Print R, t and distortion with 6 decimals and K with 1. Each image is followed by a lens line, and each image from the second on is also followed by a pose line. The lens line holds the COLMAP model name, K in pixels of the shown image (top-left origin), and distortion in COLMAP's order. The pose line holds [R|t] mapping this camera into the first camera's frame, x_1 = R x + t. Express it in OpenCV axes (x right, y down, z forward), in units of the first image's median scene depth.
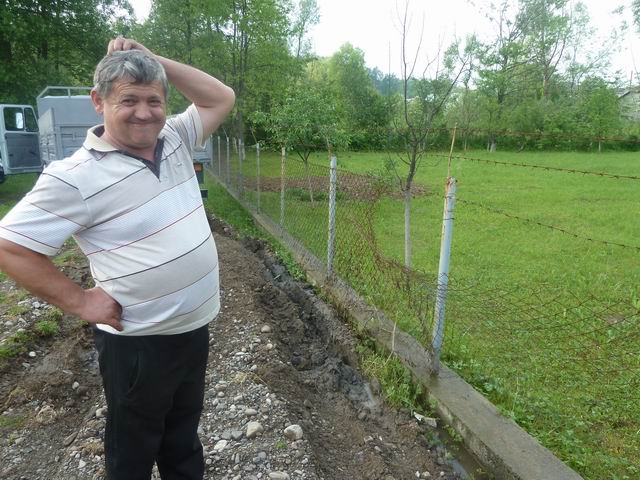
lens RADIAL K [[478.5, 0, 320.0], [0, 478.5, 240.0], [0, 0, 1]] dist [-0.033691, 0.000205]
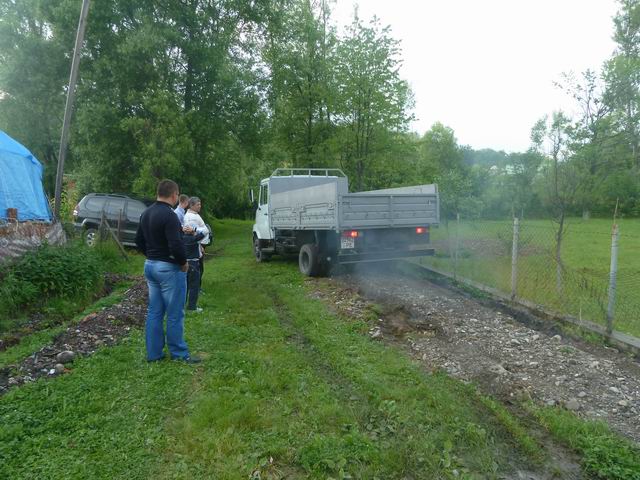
lens RADIAL K [[478.5, 0, 320.0], [0, 478.5, 240.0], [0, 0, 1]] dist [-0.033691, 0.000205]
pose [[0.988267, -0.002853, -0.152708, -0.082899], [-0.019417, 0.989366, -0.144144, 0.030819], [0.151495, 0.145418, 0.977703, -0.141949]]
